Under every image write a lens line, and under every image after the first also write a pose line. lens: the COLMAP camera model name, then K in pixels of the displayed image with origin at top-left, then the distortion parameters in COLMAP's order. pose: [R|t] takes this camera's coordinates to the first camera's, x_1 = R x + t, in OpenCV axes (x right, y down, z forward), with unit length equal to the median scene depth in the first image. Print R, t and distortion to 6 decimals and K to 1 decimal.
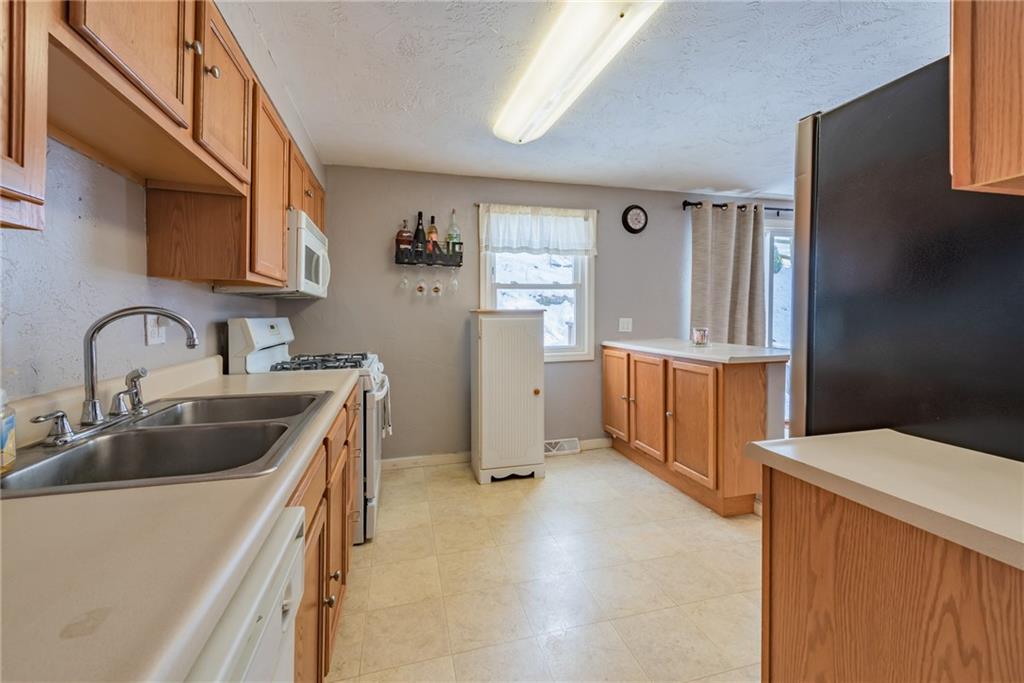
lens RADIAL K [[407.9, 0, 517.0], [0, 407.9, 320.2], [0, 0, 1]] dist [0.015648, -0.002568]
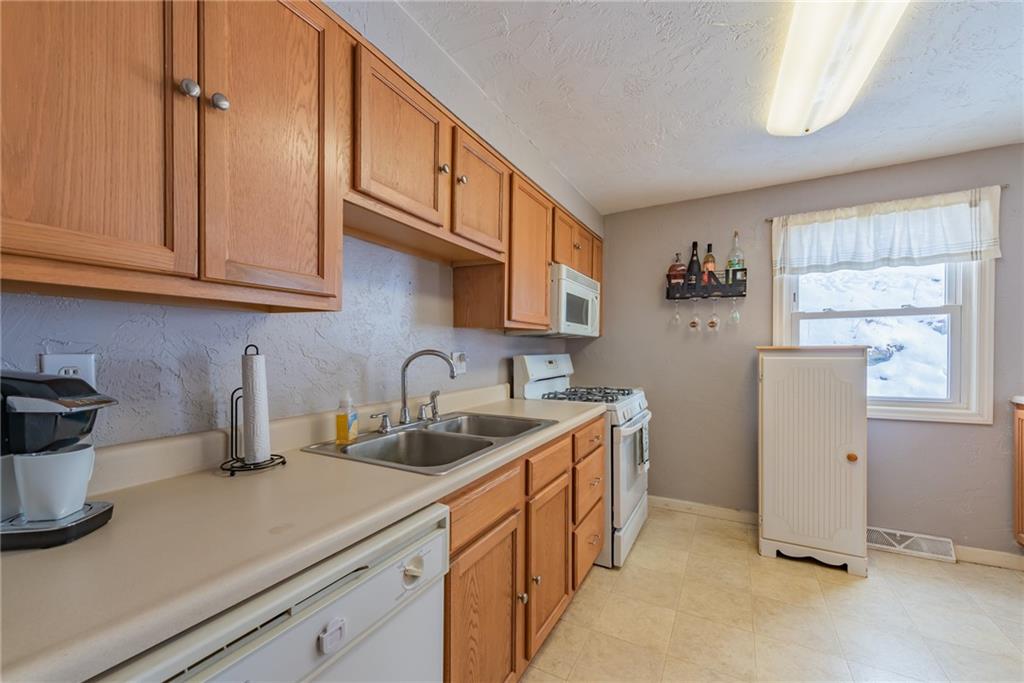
lens RADIAL K [[407.9, 0, 520.2], [0, 407.9, 354.6], [0, 0, 1]] dist [0.015648, -0.002568]
pose [[0.729997, 0.010524, -0.683369, 0.124542], [-0.009566, 0.999941, 0.005181, -0.008997], [0.683383, 0.002755, 0.730054, 0.047263]]
